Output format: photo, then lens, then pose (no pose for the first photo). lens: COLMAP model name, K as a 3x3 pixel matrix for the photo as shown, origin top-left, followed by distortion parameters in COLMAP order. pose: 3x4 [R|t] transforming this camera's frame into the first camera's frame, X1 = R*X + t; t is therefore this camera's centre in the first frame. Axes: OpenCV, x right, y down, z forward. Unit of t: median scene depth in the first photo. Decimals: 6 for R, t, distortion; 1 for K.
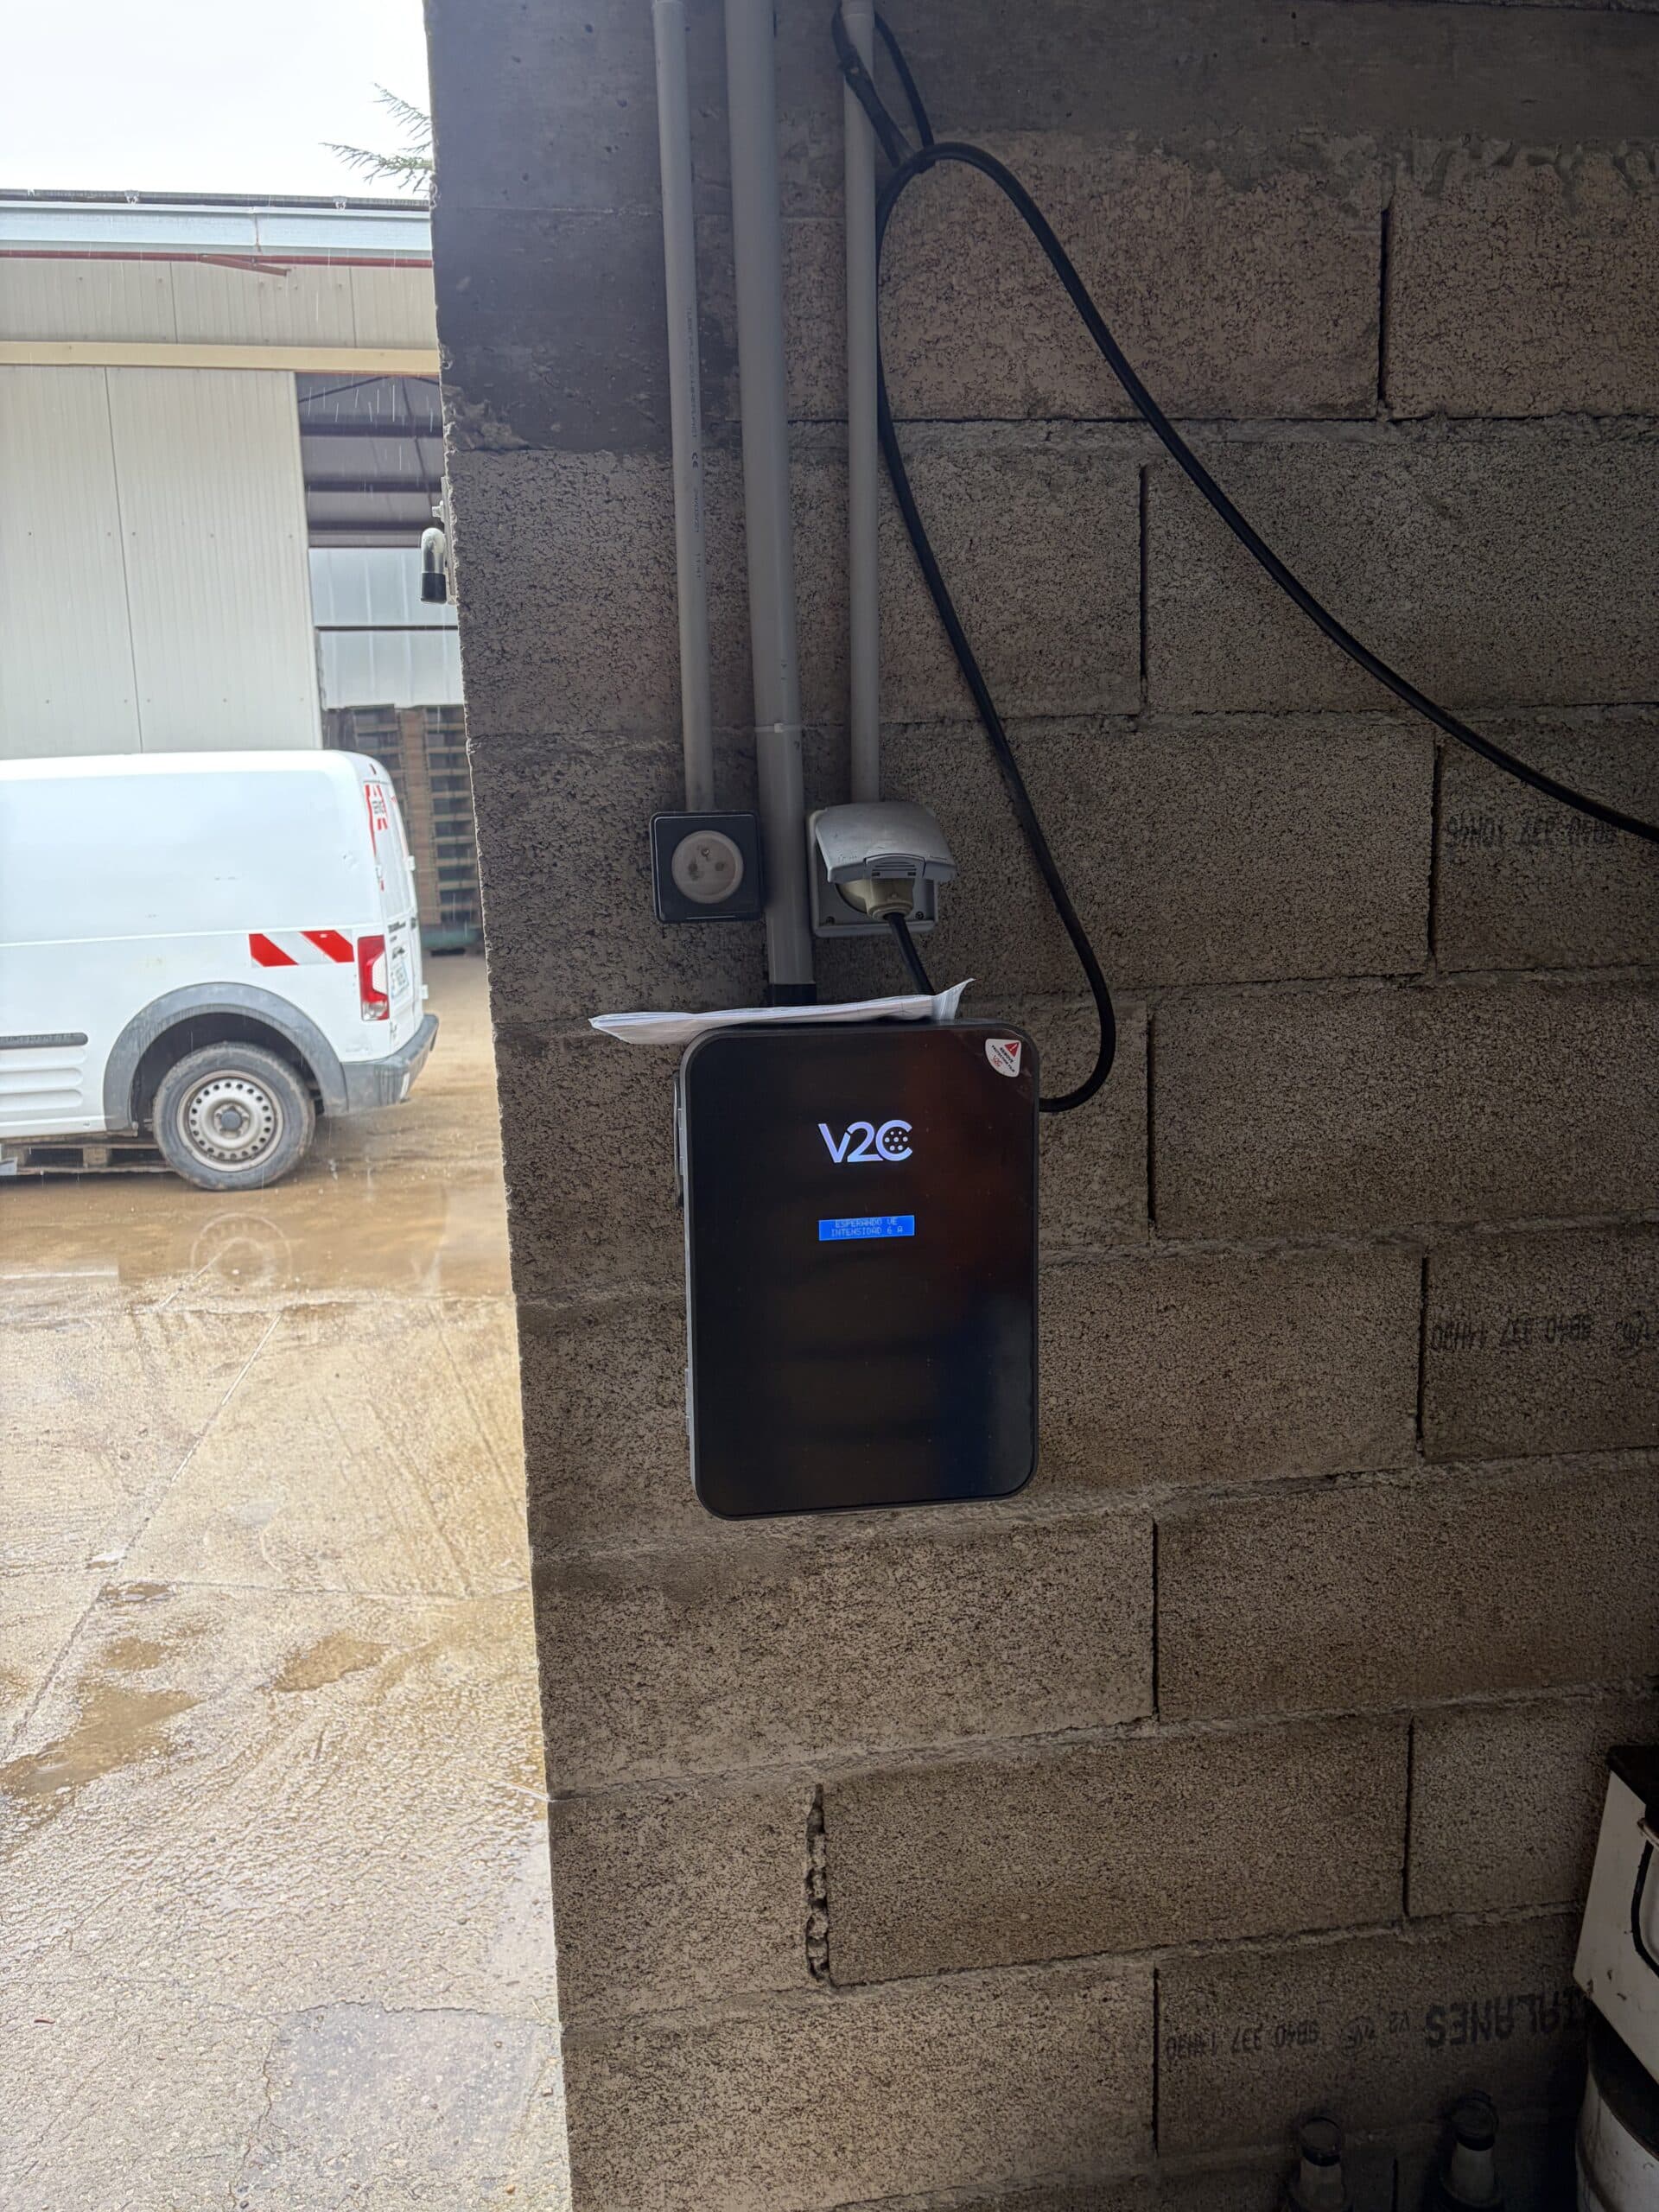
lens RADIAL K [[1661.5, 0, 833.8], [0, 1661.5, 1088.2], [0, 0, 1]] dist [0.044718, -0.043280]
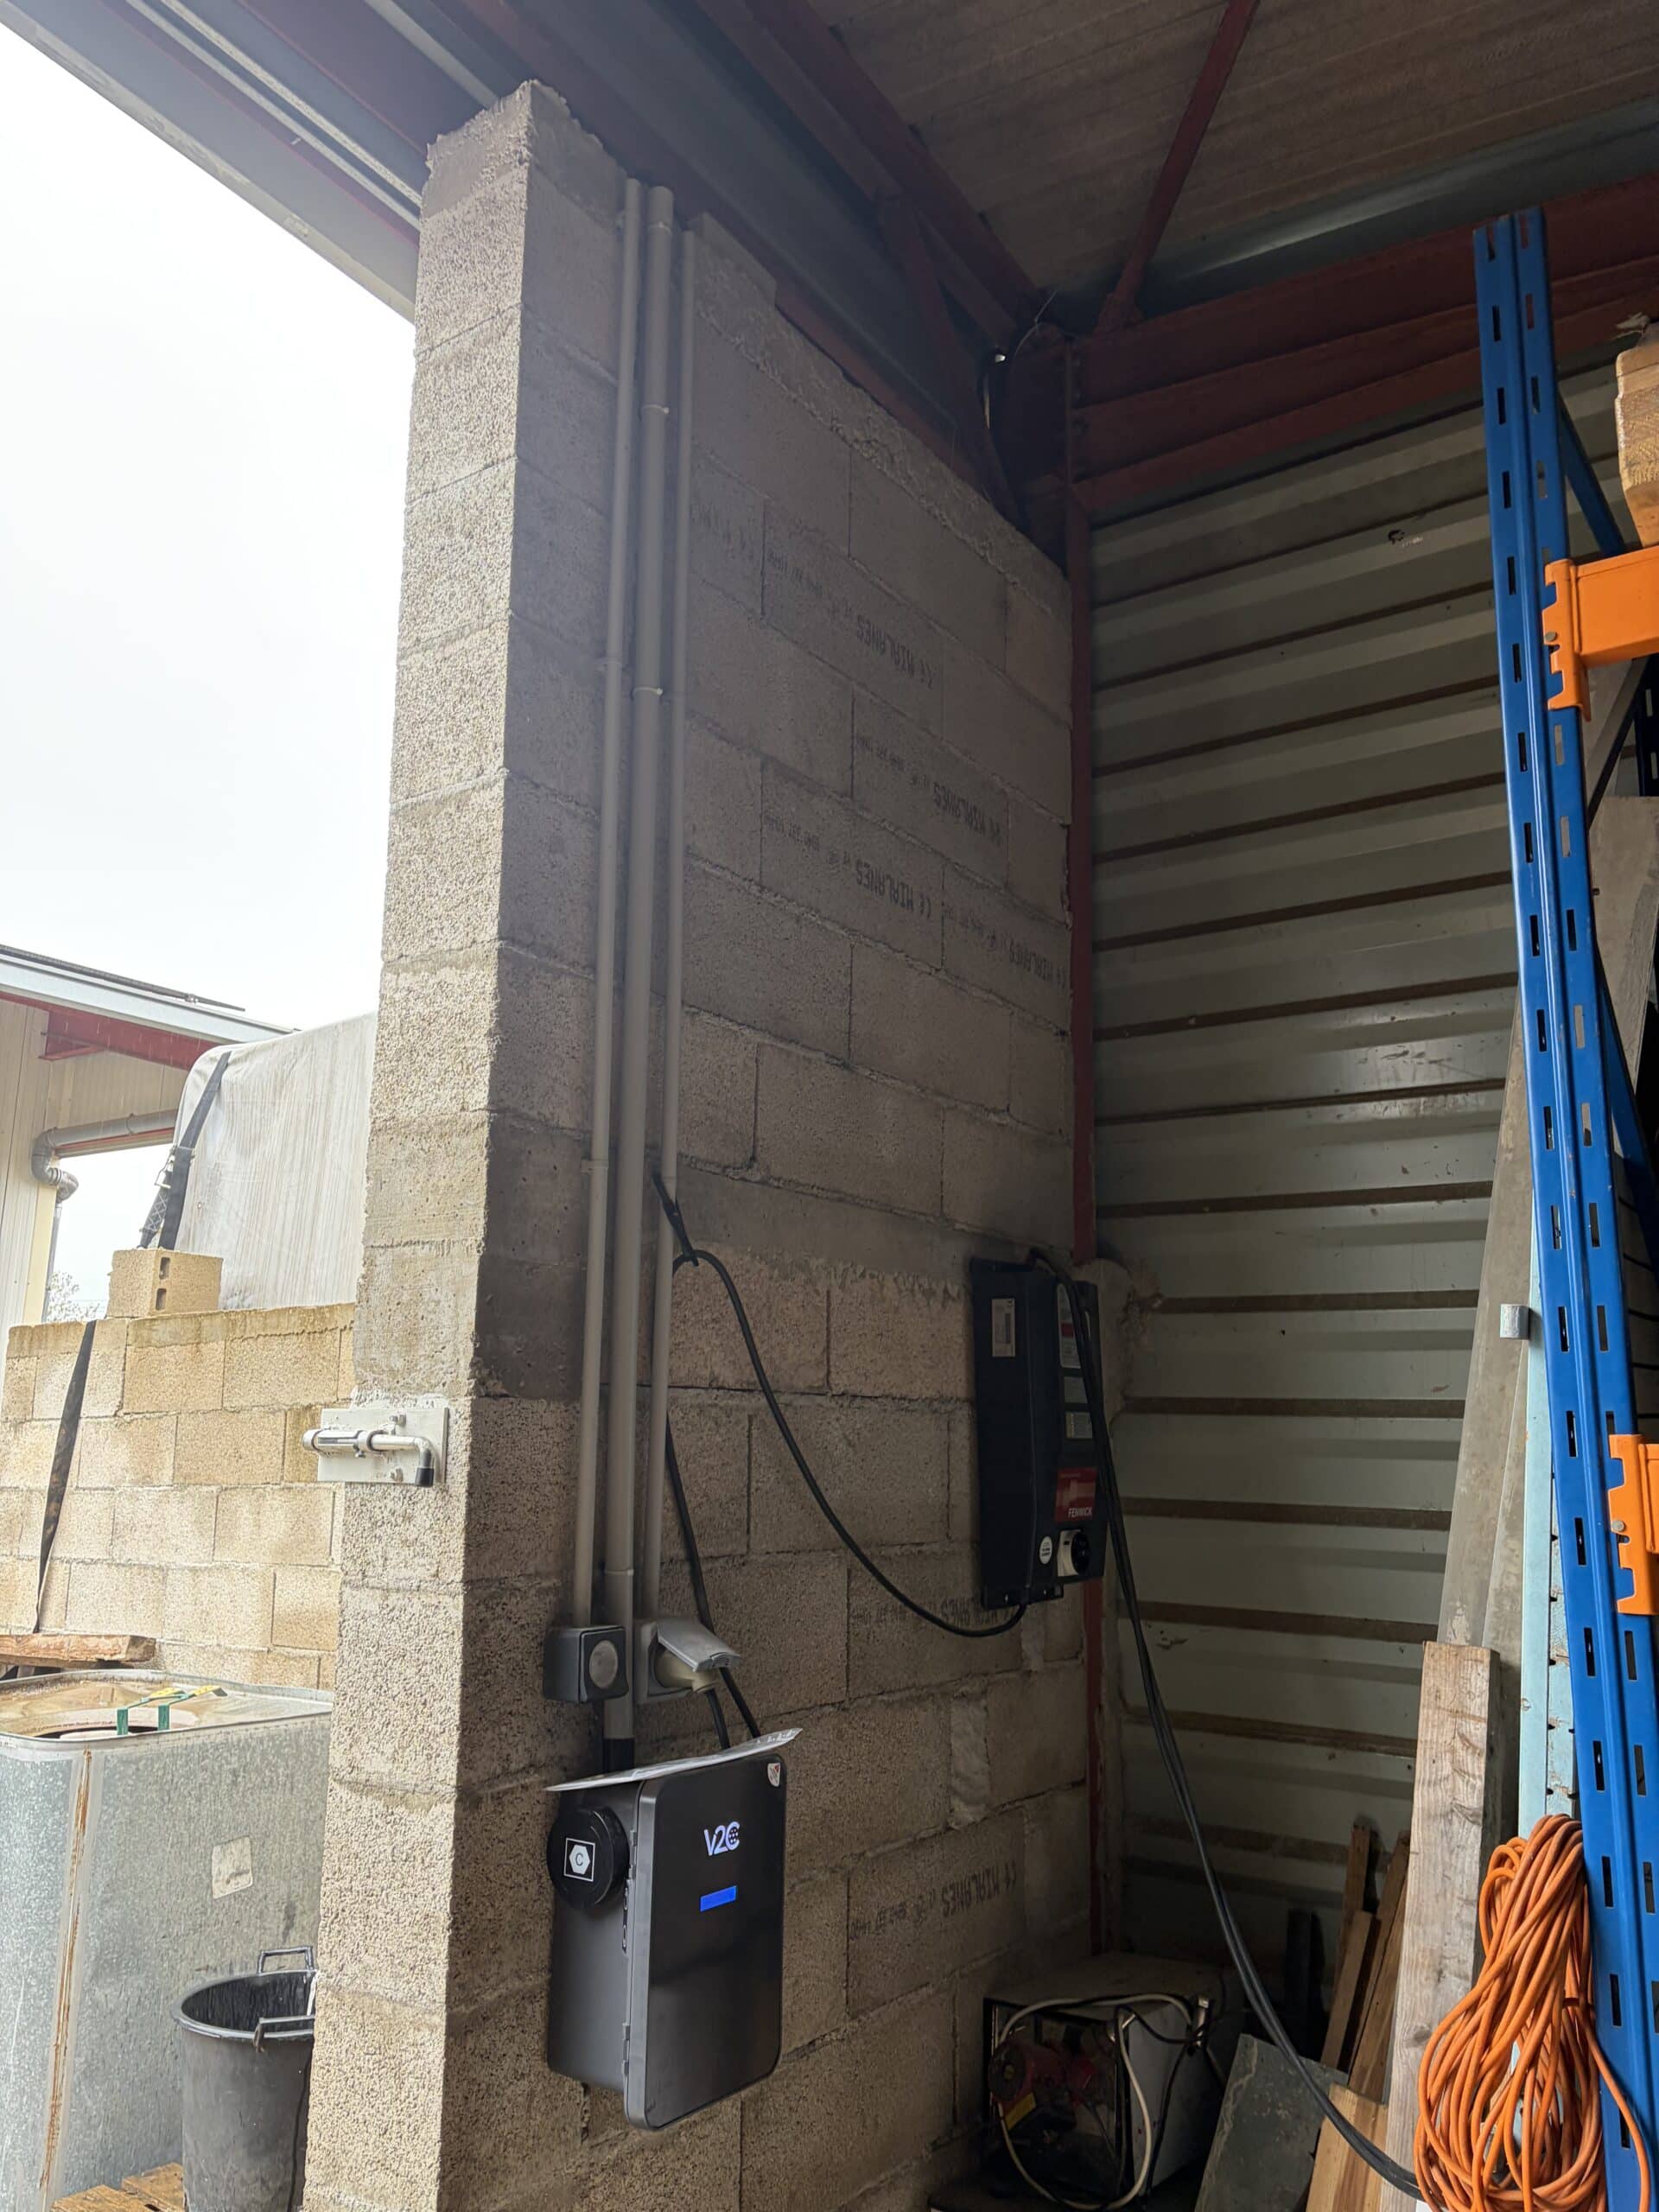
lens RADIAL K [[1661.5, 0, 833.6], [0, 1661.5, 1108.5], [0, 0, 1]] dist [0.044718, -0.043280]
pose [[0.675554, 0.182419, 0.714388, -1.101091], [0.089693, 0.941382, -0.325199, -0.090309], [-0.731834, 0.283765, 0.619593, -0.278618]]
